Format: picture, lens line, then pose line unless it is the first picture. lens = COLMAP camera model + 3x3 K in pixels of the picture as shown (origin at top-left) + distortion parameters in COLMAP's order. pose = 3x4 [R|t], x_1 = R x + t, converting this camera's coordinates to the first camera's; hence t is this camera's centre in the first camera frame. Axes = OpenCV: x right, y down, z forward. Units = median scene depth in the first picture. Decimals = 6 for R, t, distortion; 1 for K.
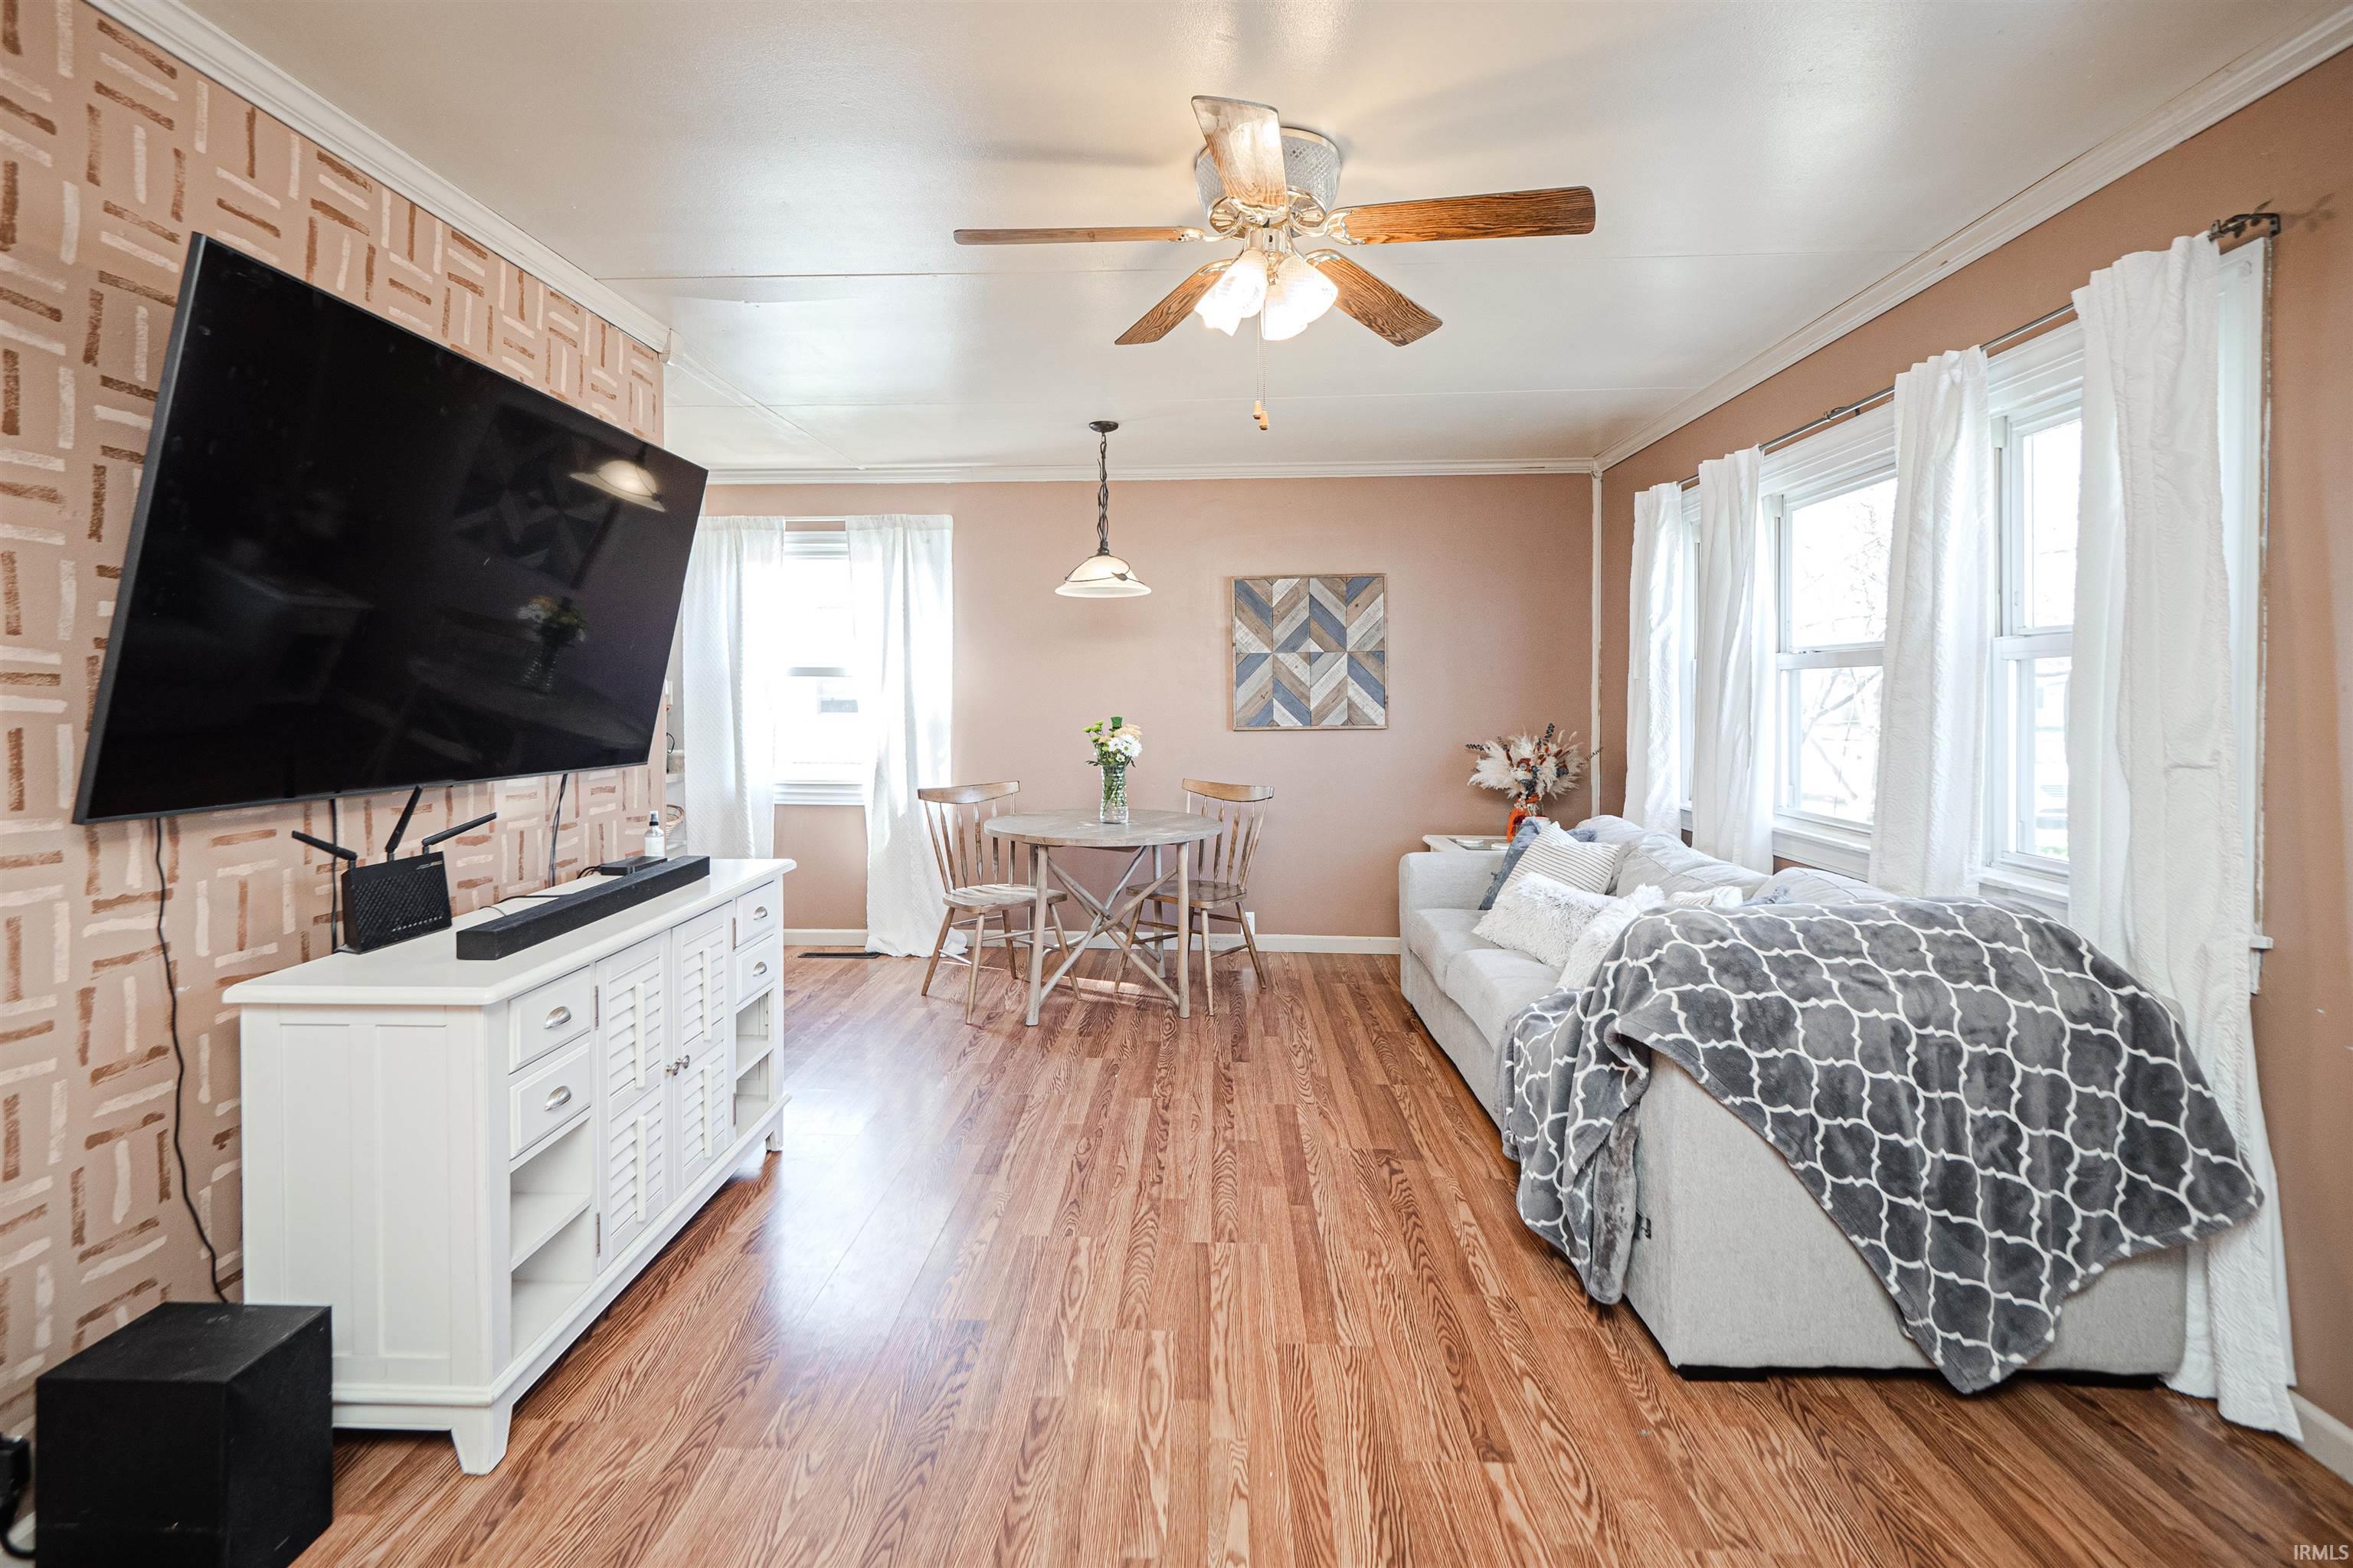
lens RADIAL K [[1021.6, 0, 1130.3], [0, 1021.6, 698.5], [0, 0, 1]] dist [-0.002673, 0.003966]
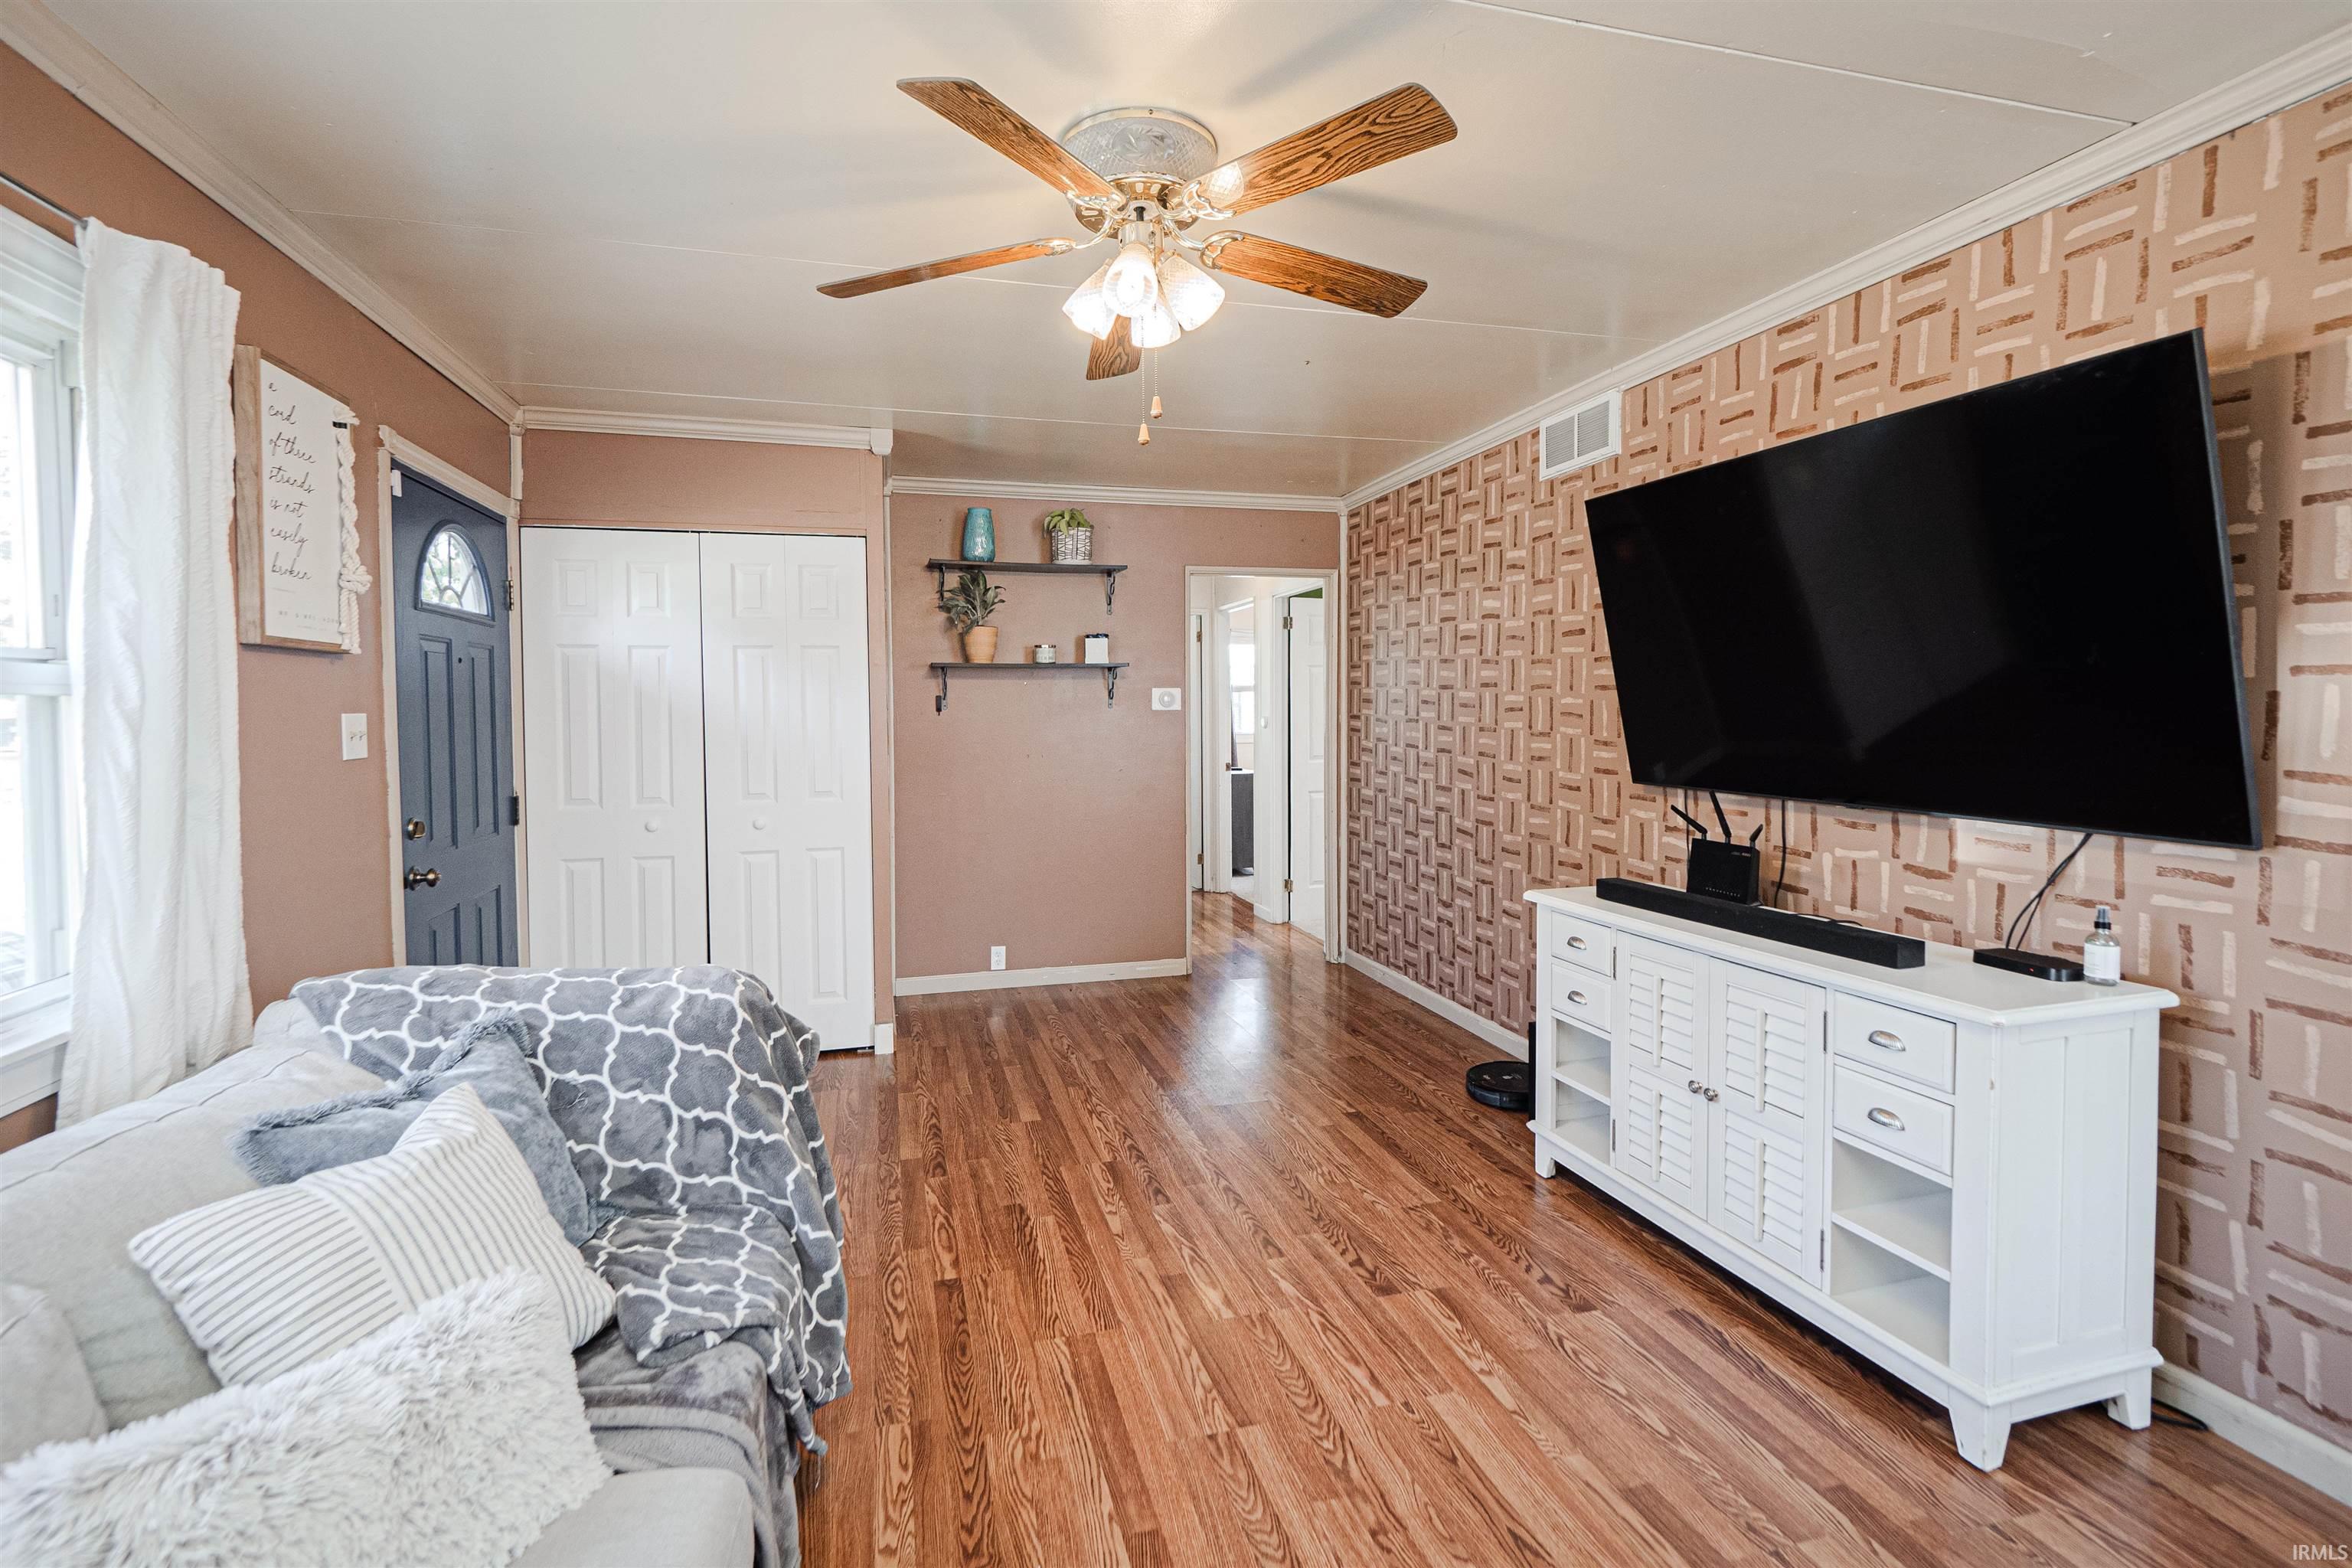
lens RADIAL K [[1037.2, 0, 1161.5], [0, 1037.2, 739.6], [0, 0, 1]] dist [-0.012638, 0.000257]
pose [[-0.939953, 0.012111, -0.341090, 0.445060], [0.001463, 0.999504, 0.031458, -0.025086], [0.341302, 0.029070, -0.939504, 1.918964]]
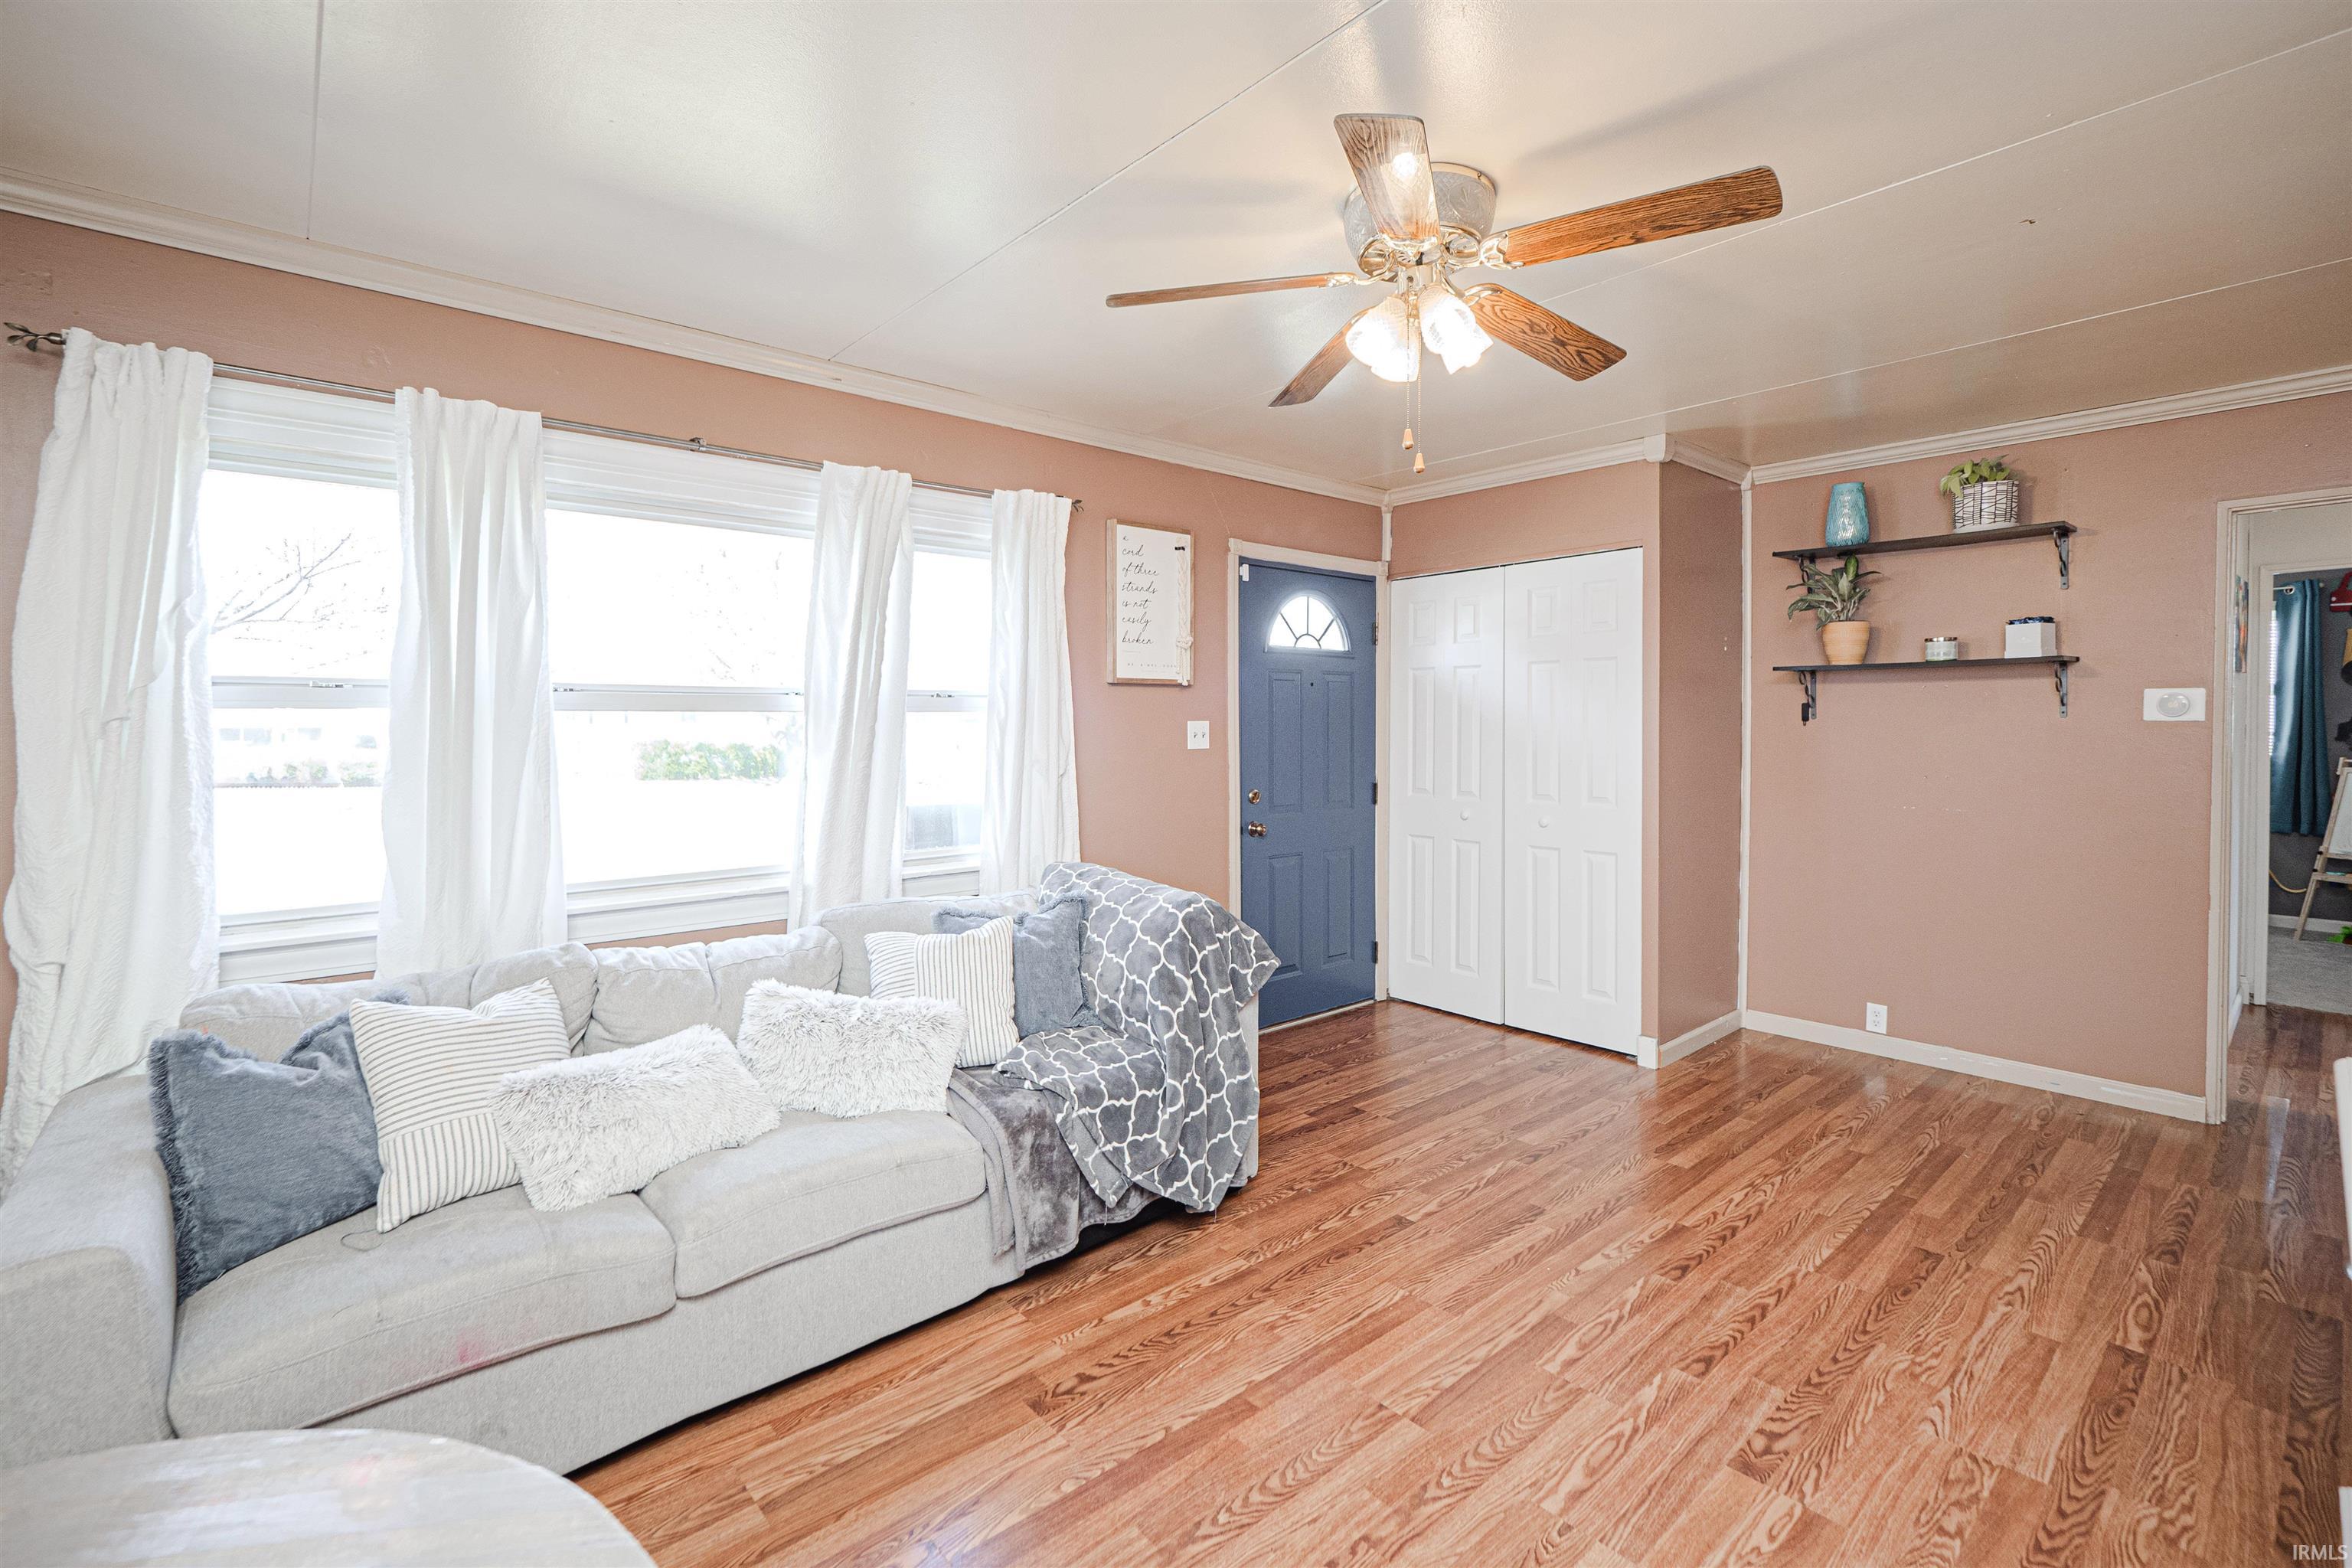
lens RADIAL K [[1049.0, 0, 1180.6], [0, 1049.0, 734.4], [0, 0, 1]] dist [-0.001495, -0.000270]
pose [[-0.719899, -0.009758, 0.694011, -0.409801], [0.002157, 0.999865, 0.016297, -0.026484], [-0.694076, 0.013229, -0.719780, 1.924960]]
